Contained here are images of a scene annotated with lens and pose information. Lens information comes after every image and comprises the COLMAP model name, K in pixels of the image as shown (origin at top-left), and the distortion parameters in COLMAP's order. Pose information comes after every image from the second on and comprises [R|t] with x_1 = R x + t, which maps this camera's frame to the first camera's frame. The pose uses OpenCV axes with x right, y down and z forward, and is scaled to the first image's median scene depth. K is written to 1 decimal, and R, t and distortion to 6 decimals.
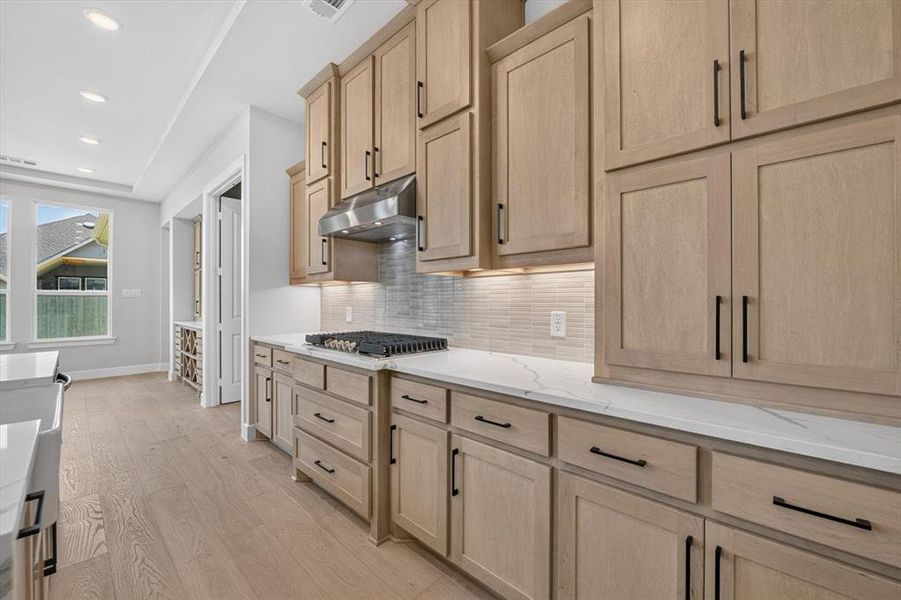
lens RADIAL K [[360.5, 0, 455.3], [0, 360.5, 300.8], [0, 0, 1]] dist [-0.010314, -0.000203]
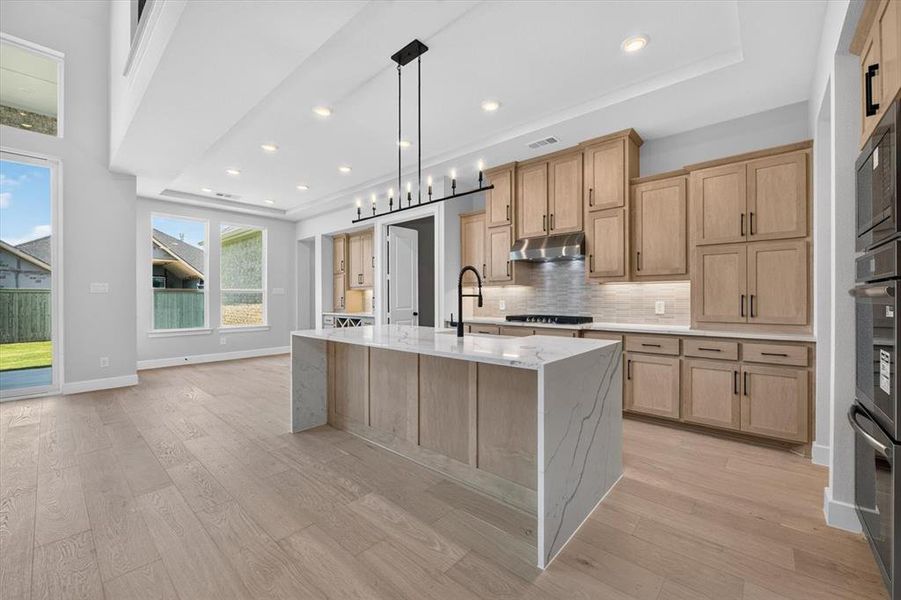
lens RADIAL K [[362.8, 0, 454.5], [0, 362.8, 299.2], [0, 0, 1]] dist [-0.010468, 0.000008]
pose [[0.999574, -0.003674, 0.028958, -0.812527], [0.003417, 0.999954, 0.008915, -0.006830], [-0.028989, -0.008812, 0.999541, -0.894107]]
